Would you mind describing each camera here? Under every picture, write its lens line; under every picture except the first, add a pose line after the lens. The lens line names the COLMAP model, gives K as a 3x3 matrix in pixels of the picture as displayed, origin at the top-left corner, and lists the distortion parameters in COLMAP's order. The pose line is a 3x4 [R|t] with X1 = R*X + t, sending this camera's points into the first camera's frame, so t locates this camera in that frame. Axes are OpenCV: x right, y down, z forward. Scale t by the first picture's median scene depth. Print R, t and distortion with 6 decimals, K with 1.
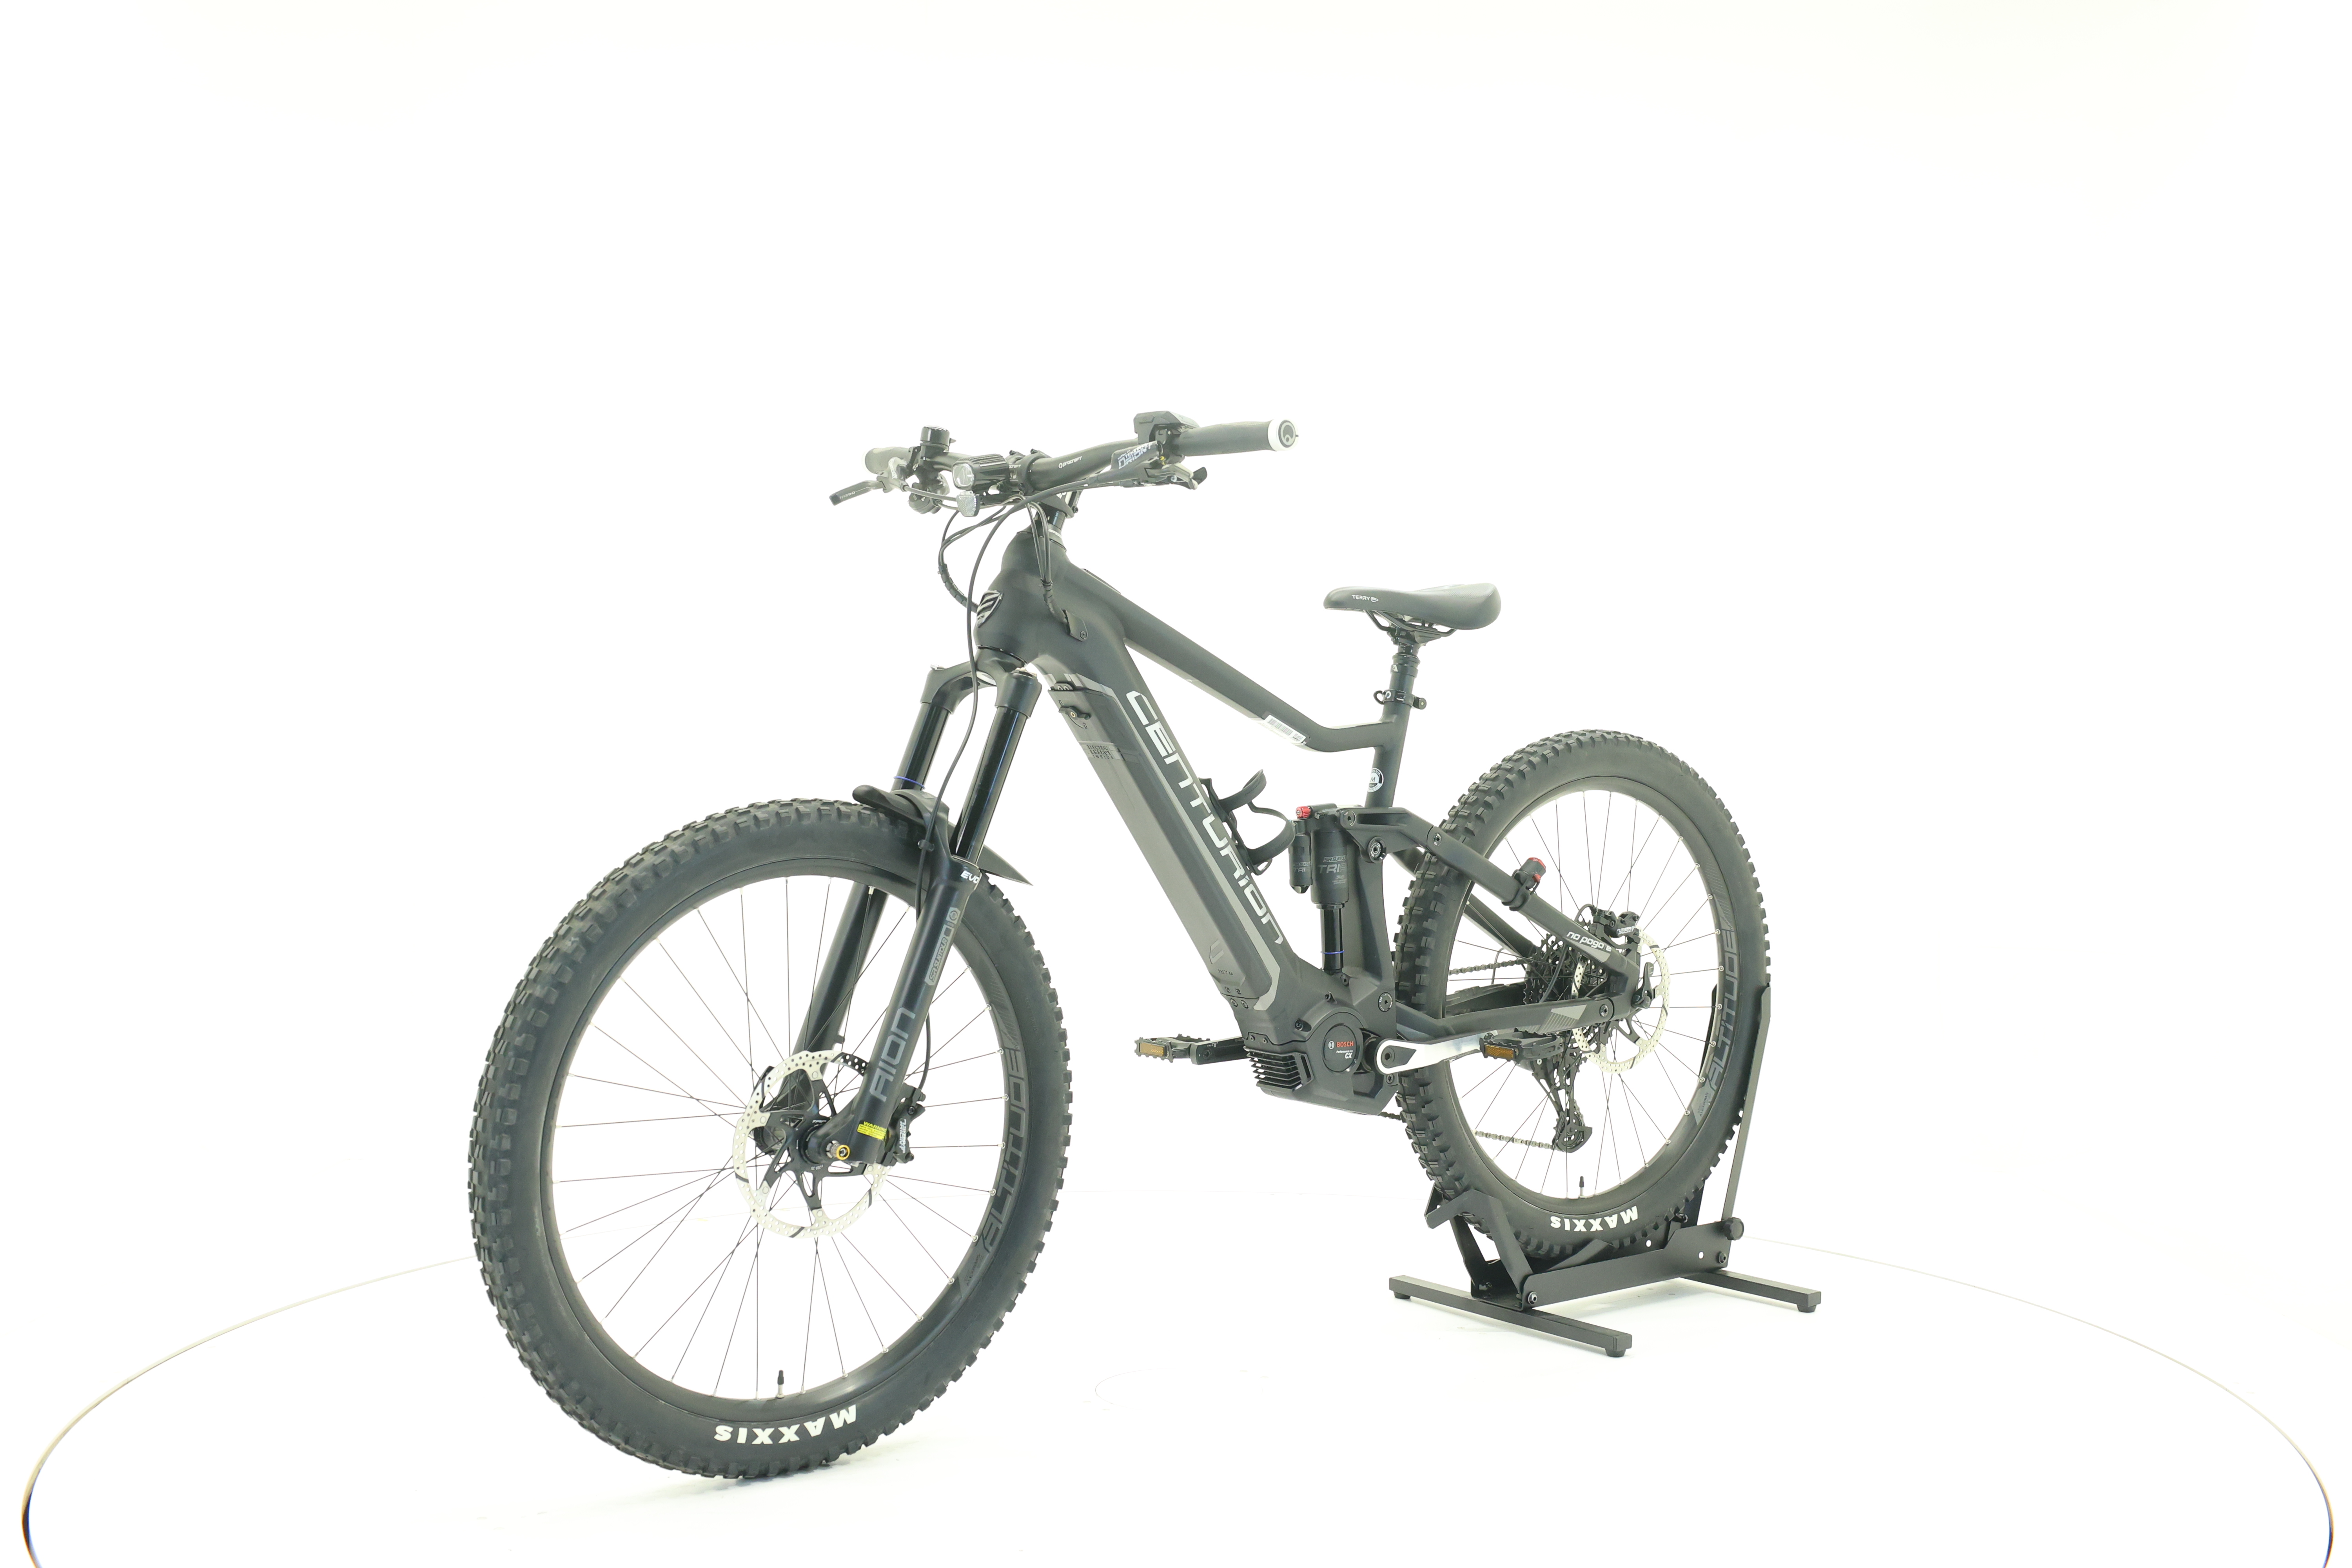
lens RADIAL K [[2495.8, 0, 1171.6], [0, 2495.8, 779.9], [0, 0, 1]] dist [-0.001417, 0.000000]
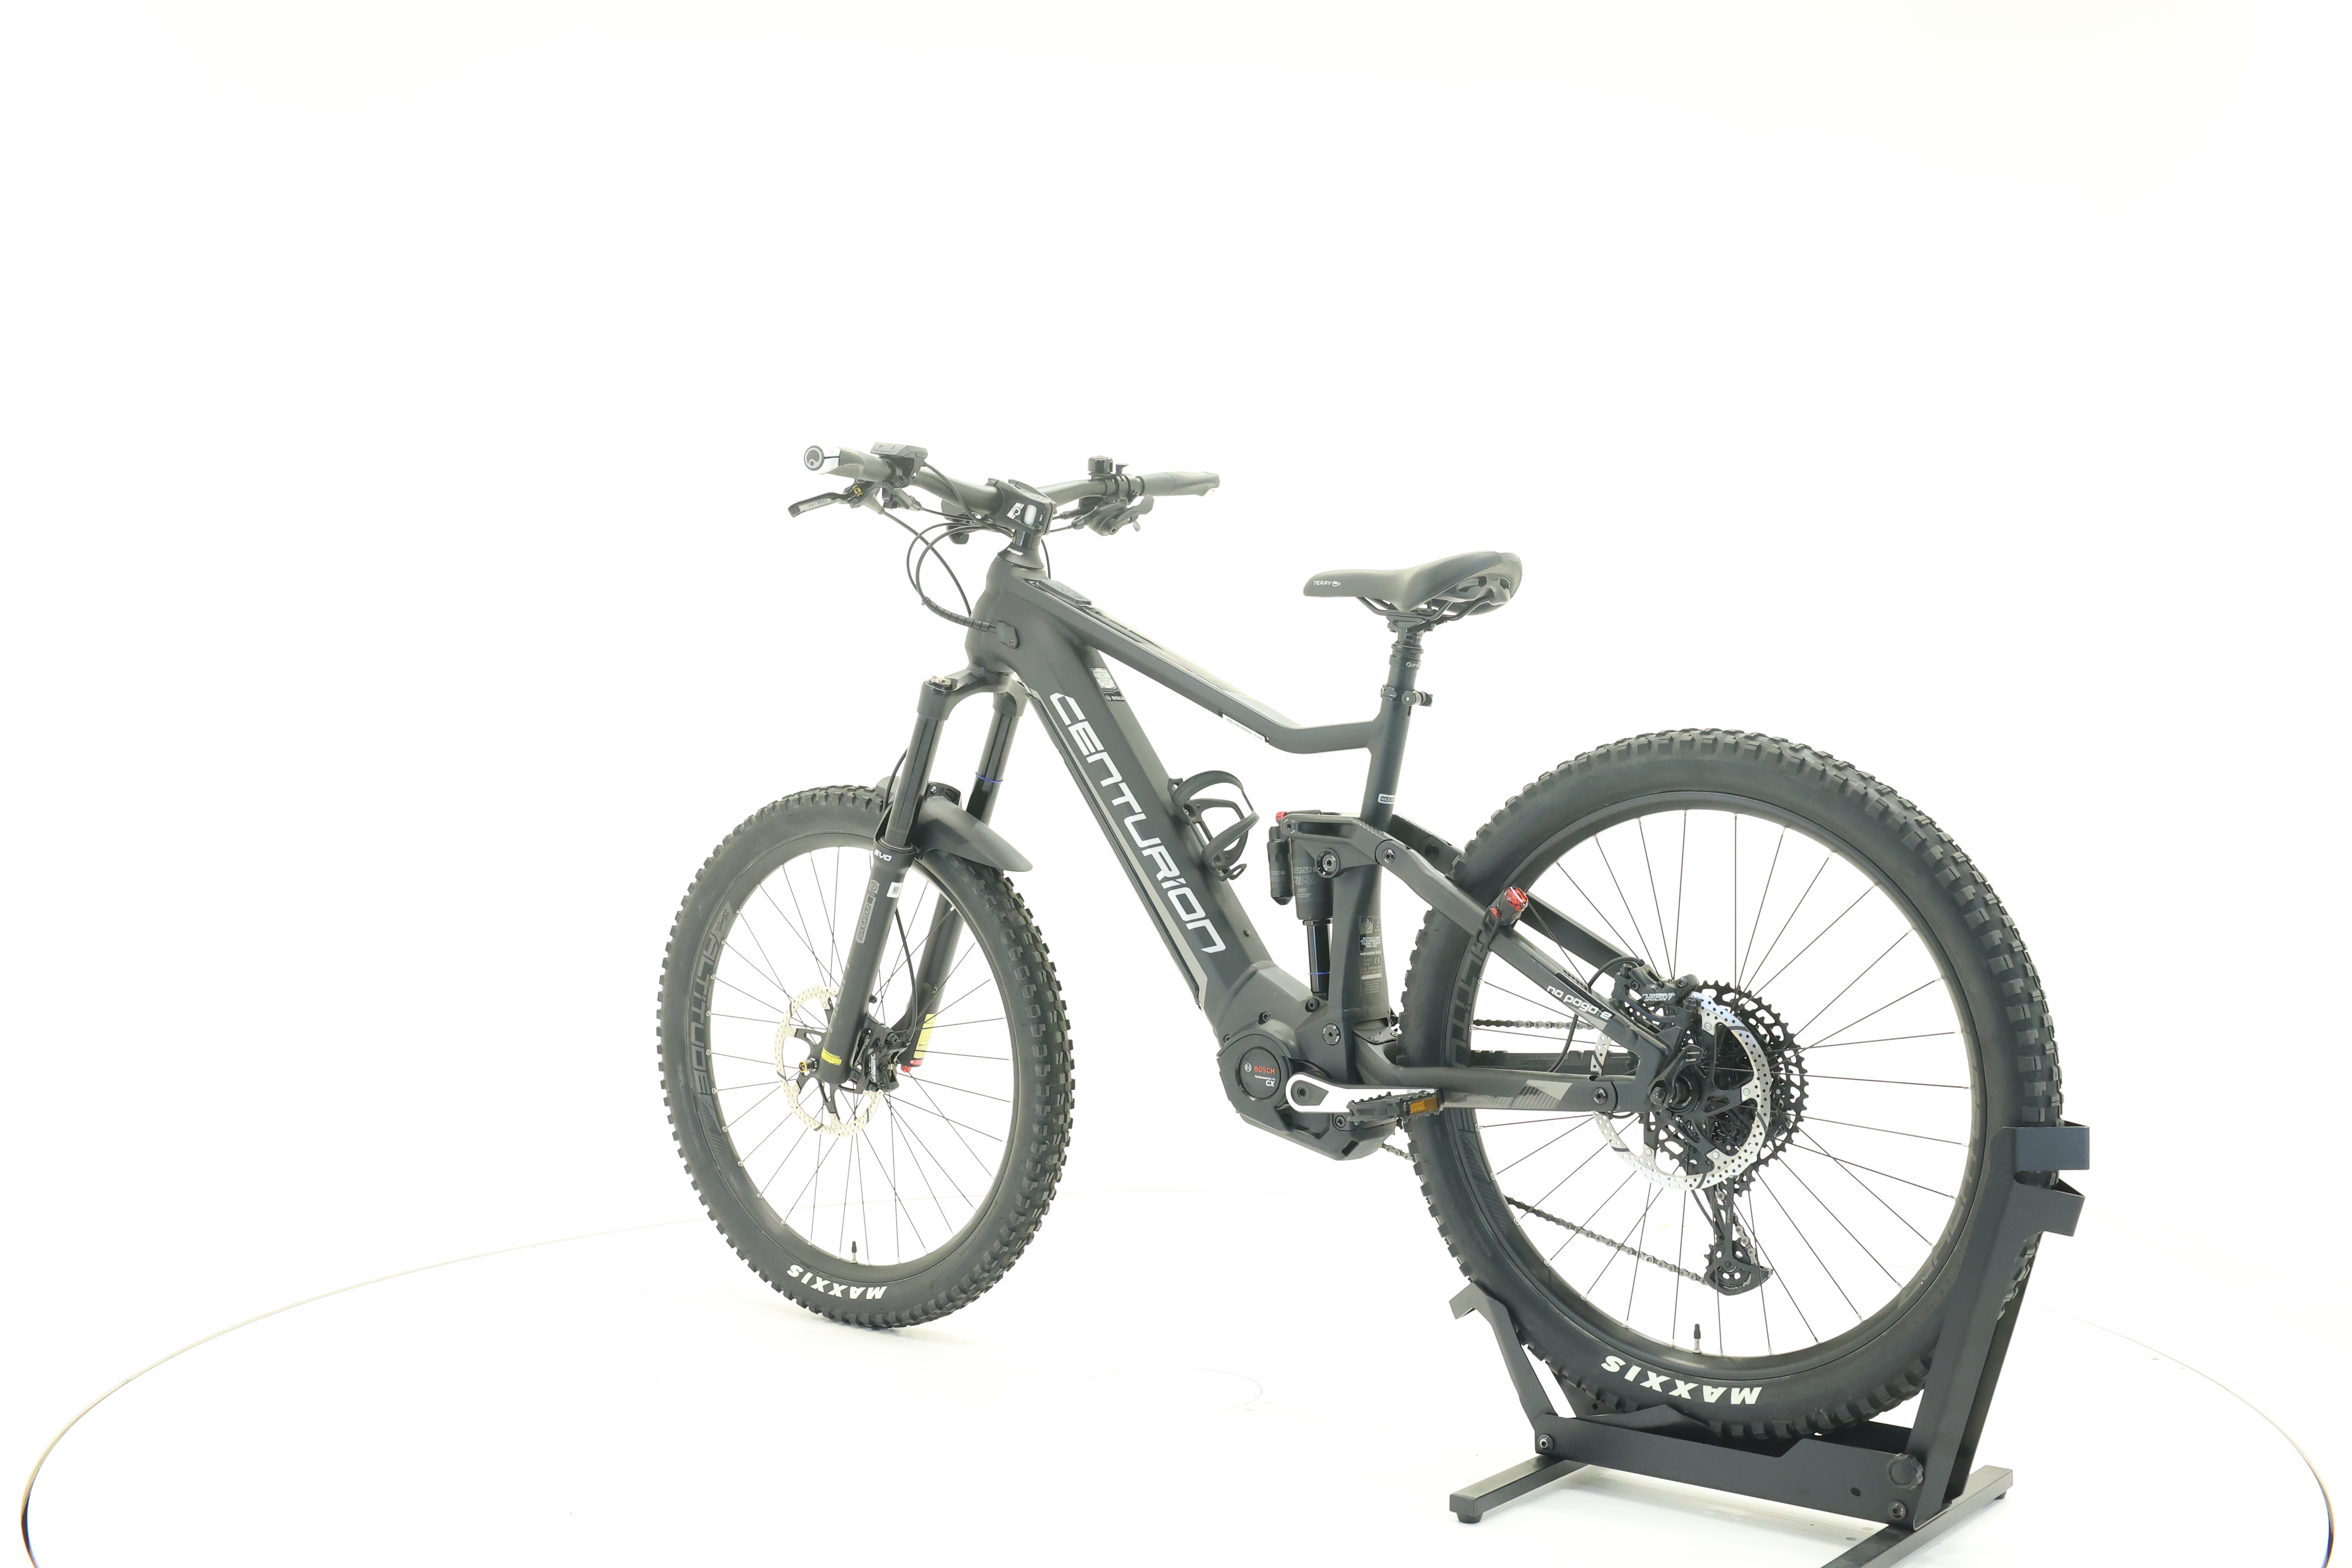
lens RADIAL K [[2495.8, 0, 1180.7], [0, 2495.8, 775.4], [0, 0, 1]] dist [-0.001417, 0.000000]
pose [[0.238032, 0.013913, -0.971158, 0.968906], [-0.021929, 0.999719, 0.008947, -0.010695], [0.971010, 0.019167, 0.238270, 0.756838]]
